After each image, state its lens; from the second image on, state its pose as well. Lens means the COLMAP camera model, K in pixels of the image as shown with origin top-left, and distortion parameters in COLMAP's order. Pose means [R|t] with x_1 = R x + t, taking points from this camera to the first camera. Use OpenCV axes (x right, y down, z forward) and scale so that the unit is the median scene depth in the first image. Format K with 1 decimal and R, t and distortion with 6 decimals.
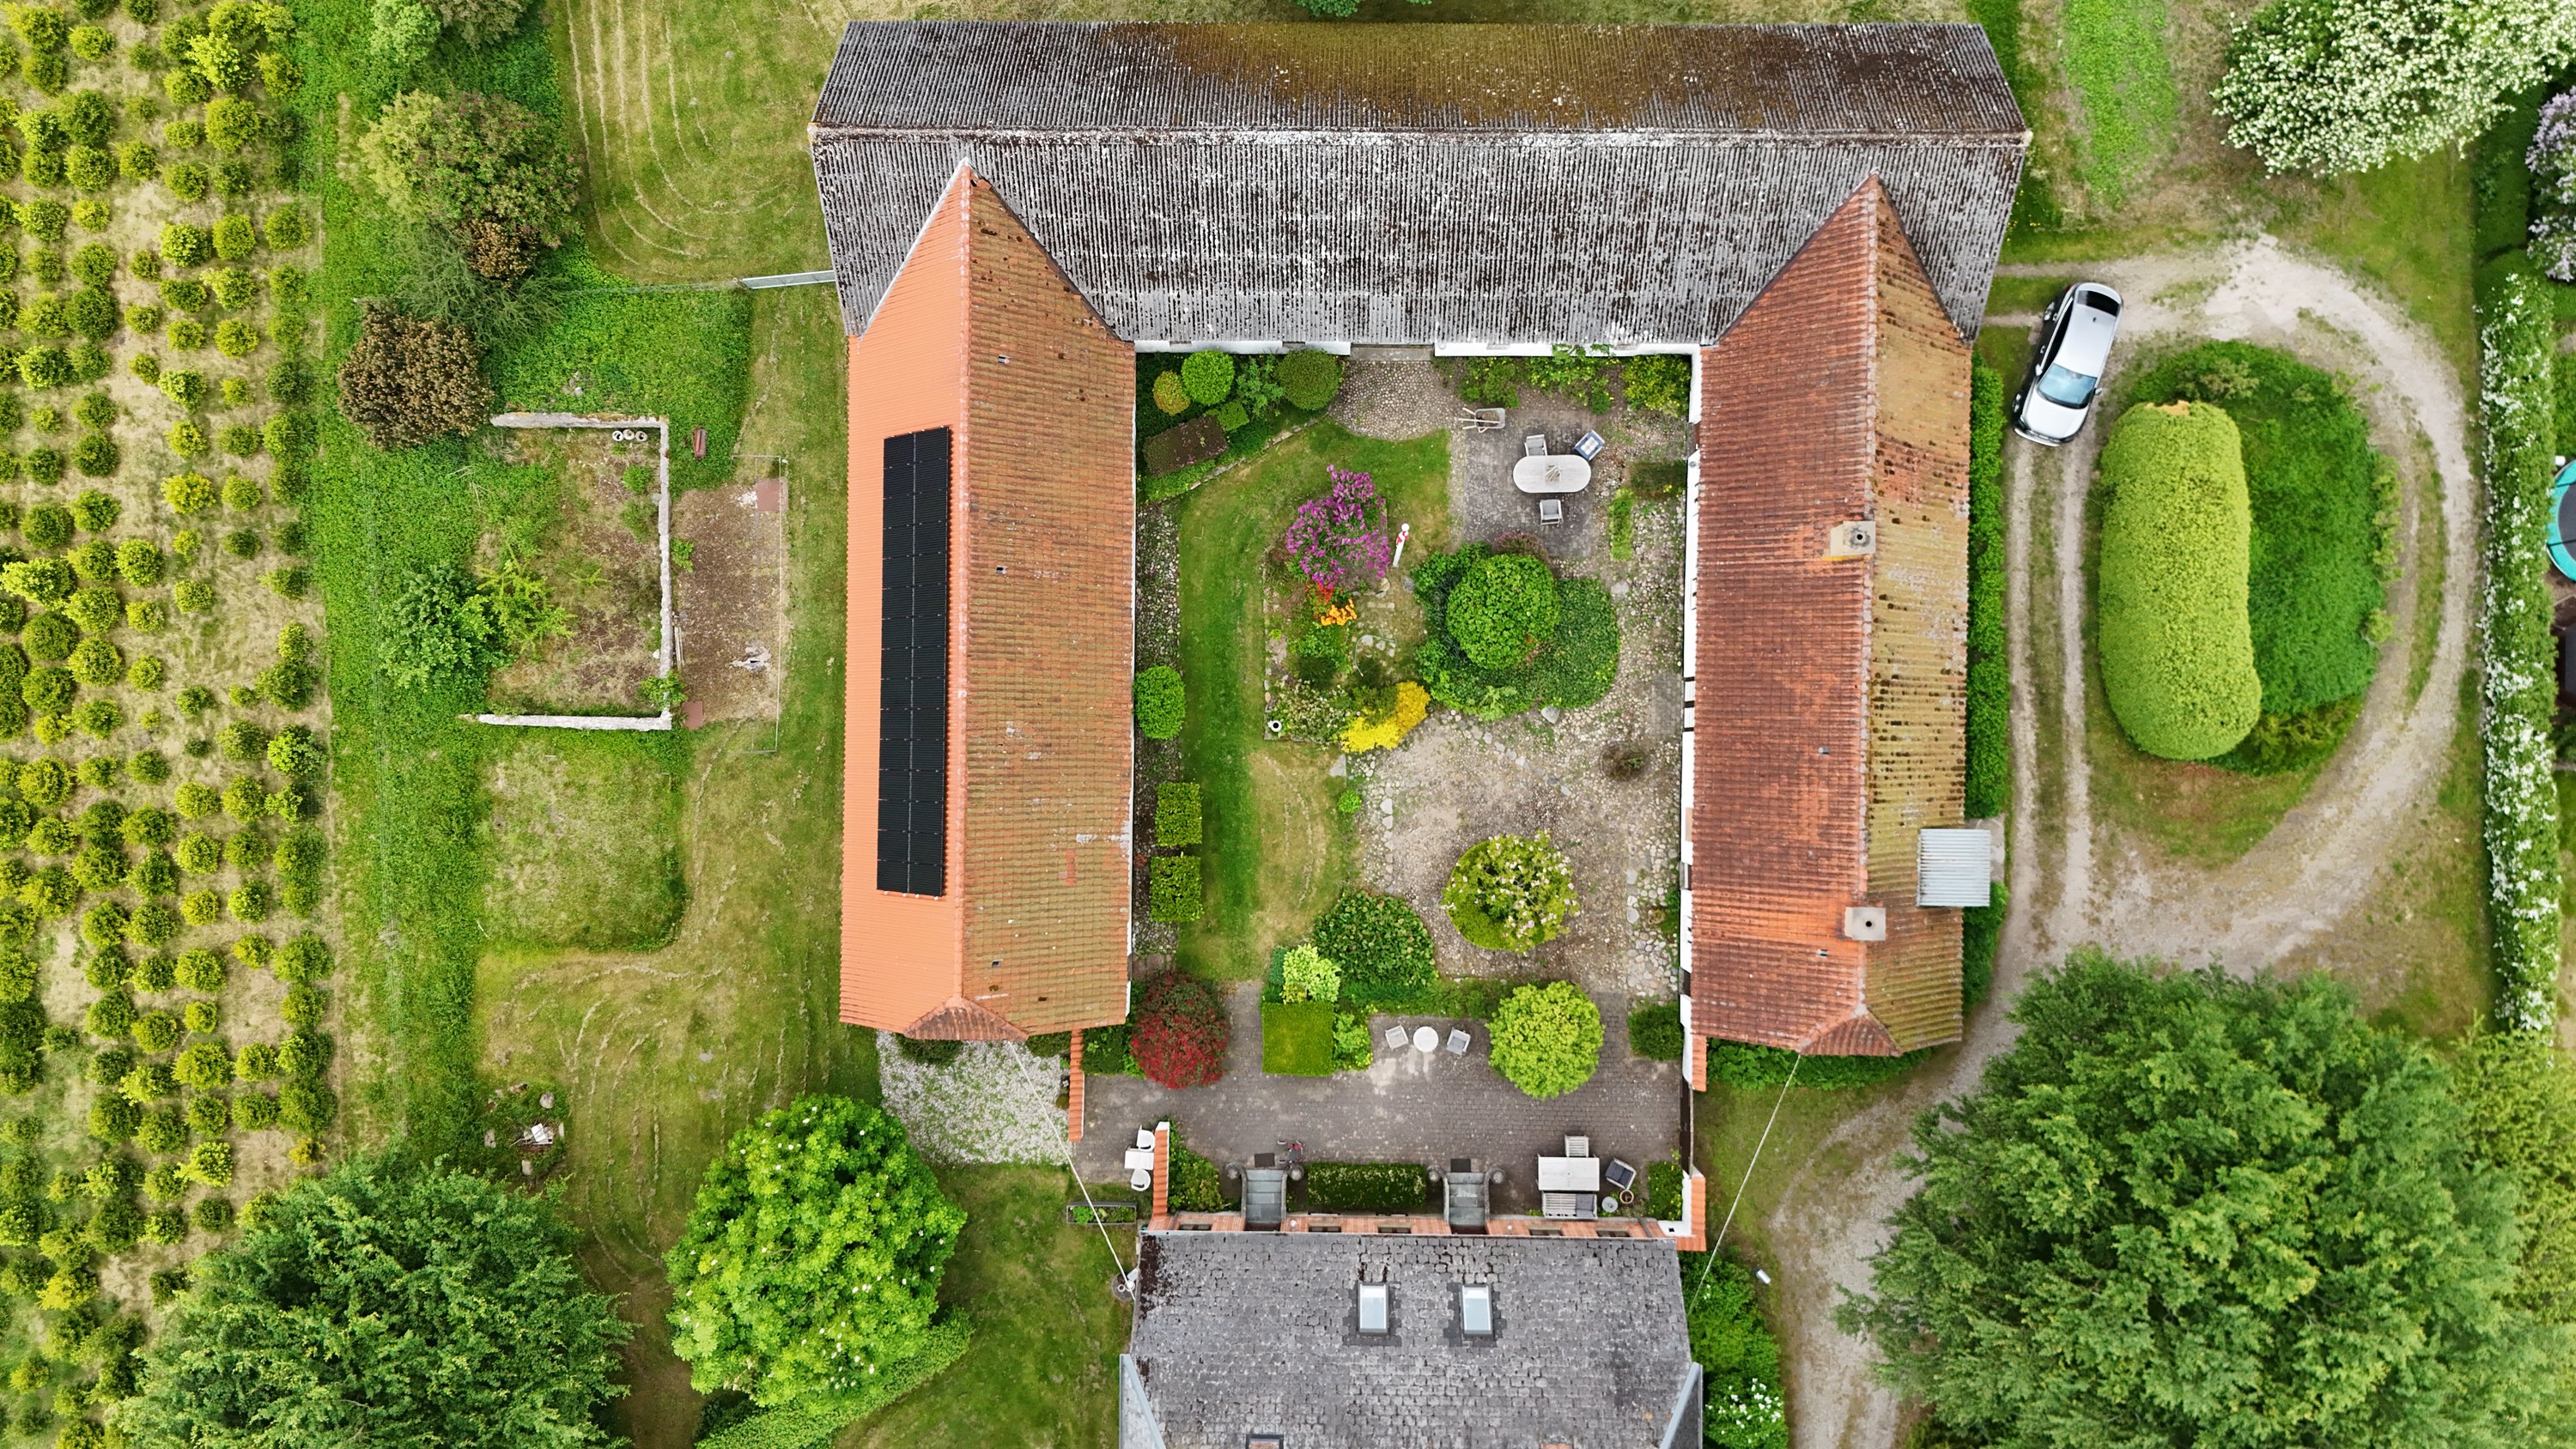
lens RADIAL K [[1901.6, 0, 1274.7], [0, 1901.6, 701.6], [0, 0, 1]] dist [0.070873, -0.061143]
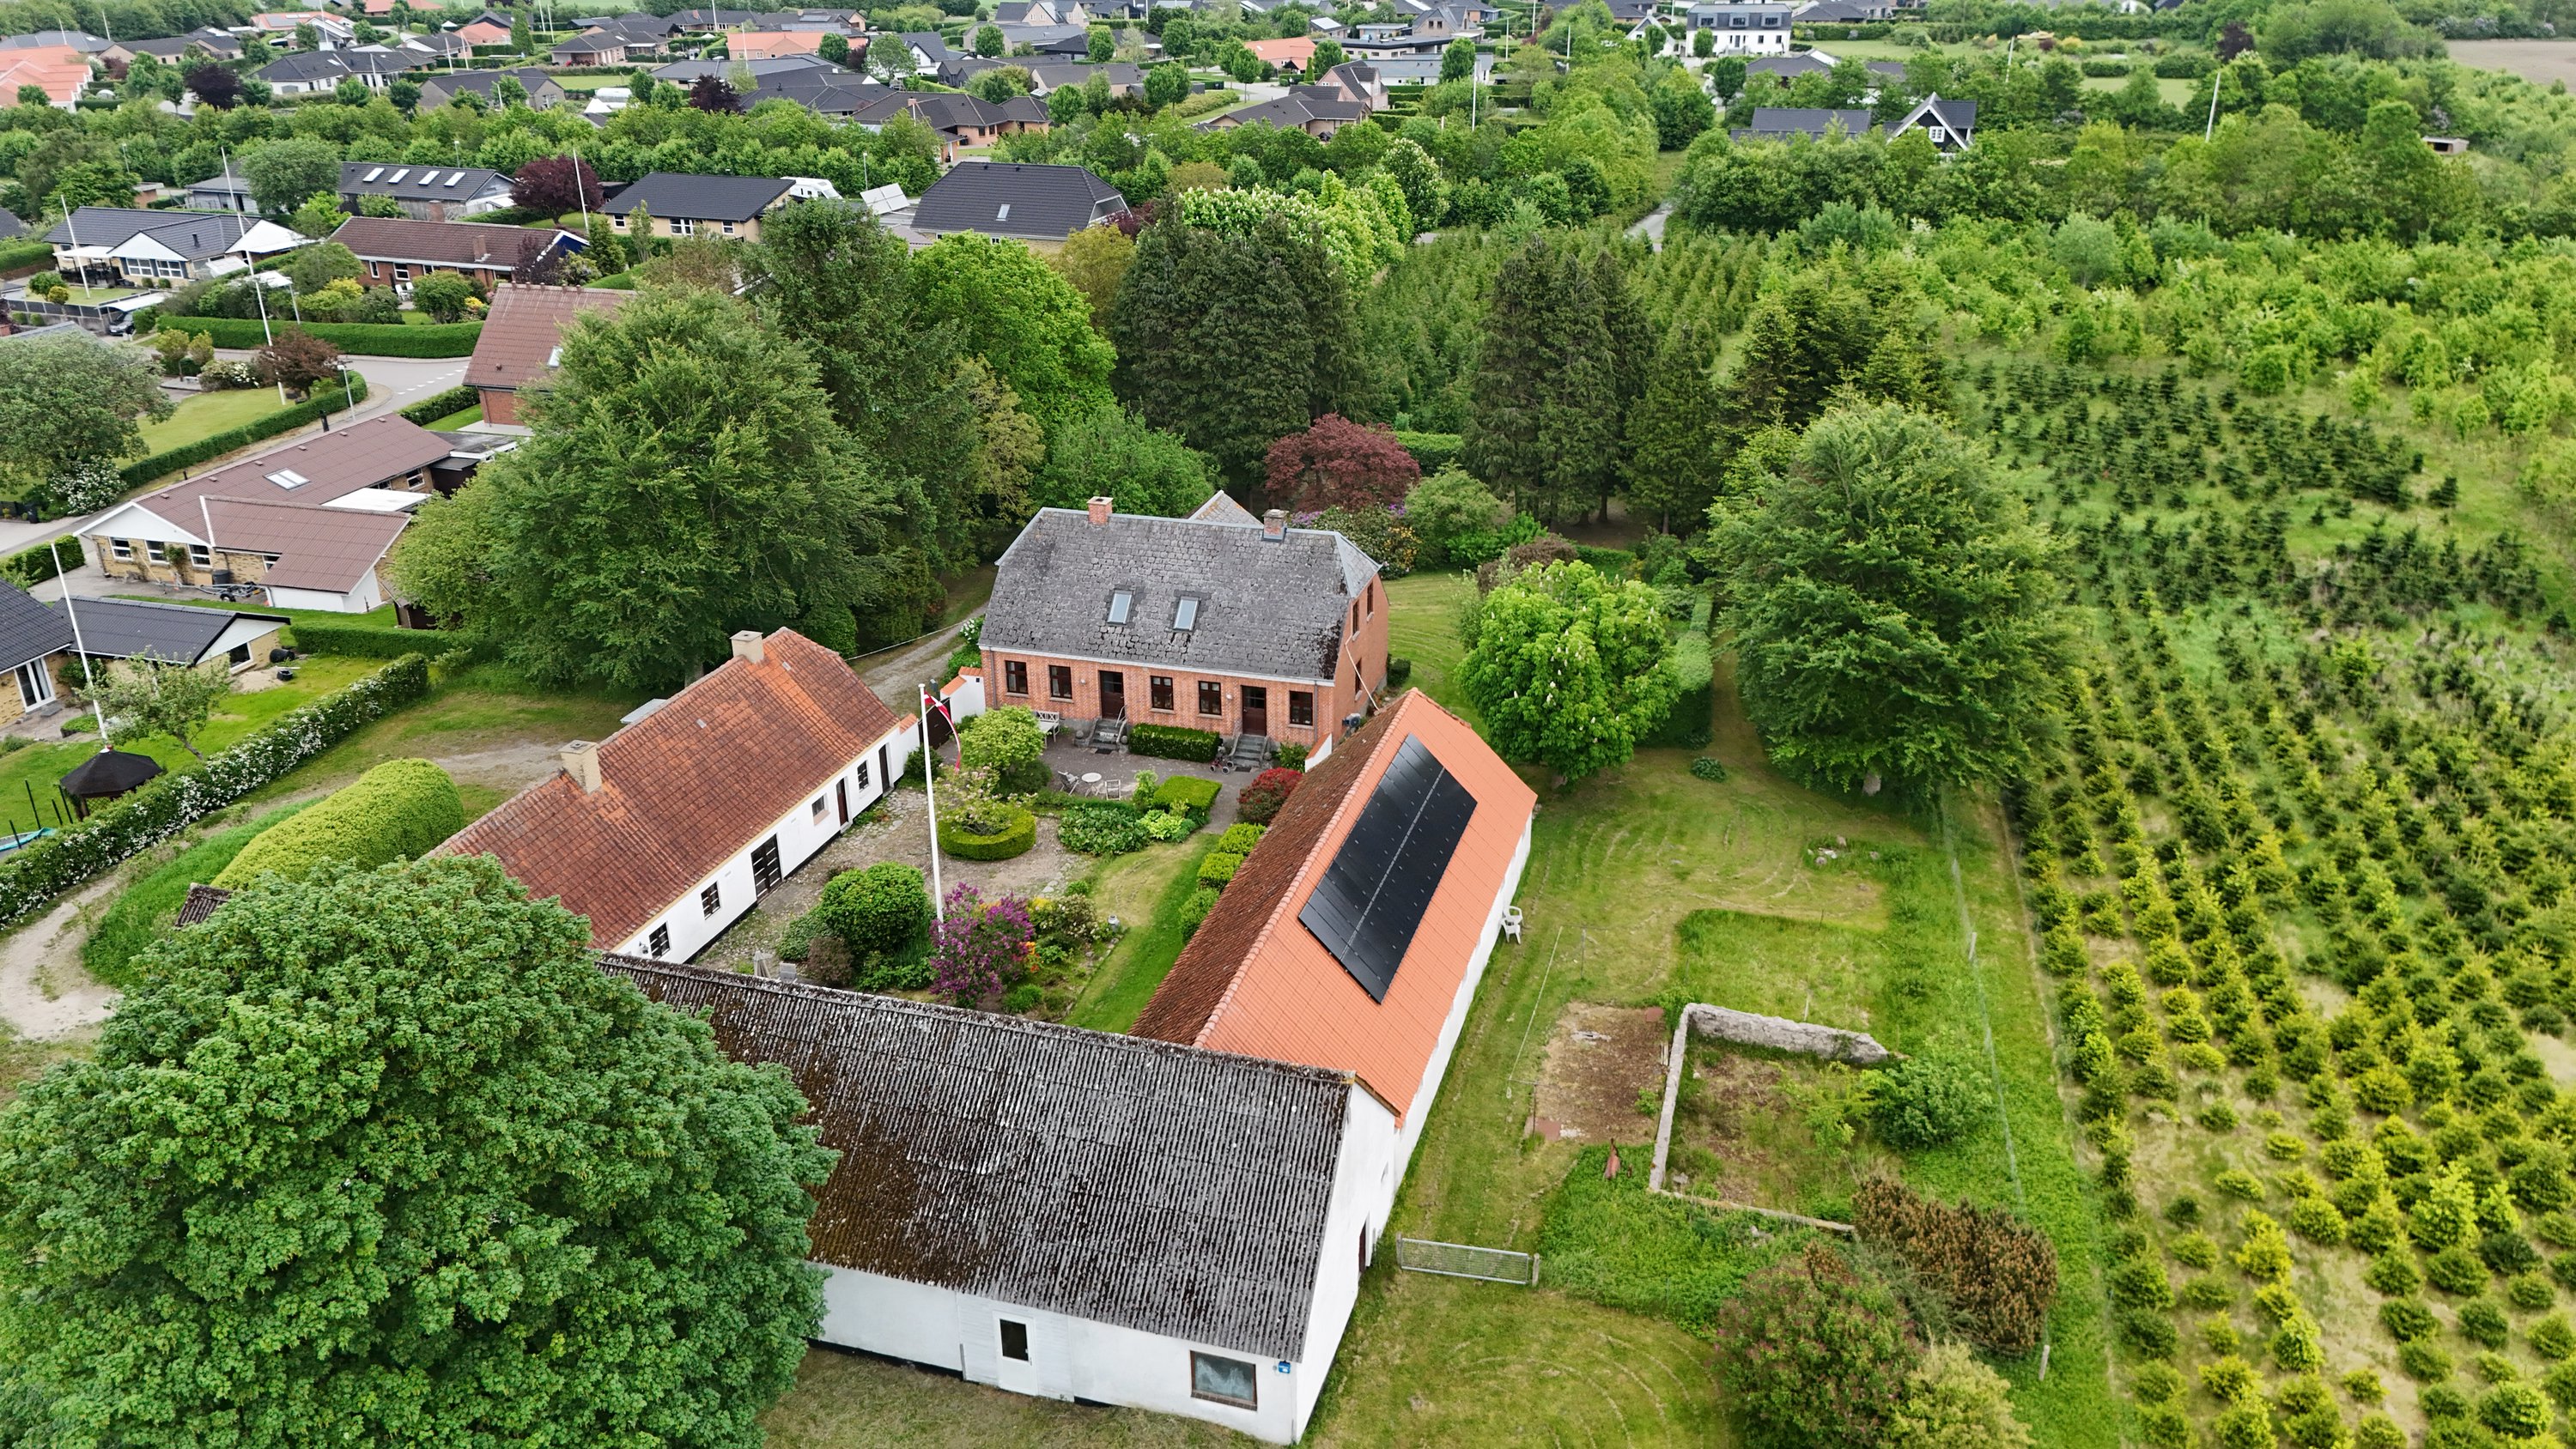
lens RADIAL K [[1901.6, 0, 1274.7], [0, 1901.6, 701.6], [0, 0, 1]] dist [0.070873, -0.061143]
pose [[-0.957742, -0.067785, 0.279526, -0.422734], [0.285213, -0.349459, 0.892486, -0.980220], [0.037186, 0.934497, 0.354024, 0.549204]]
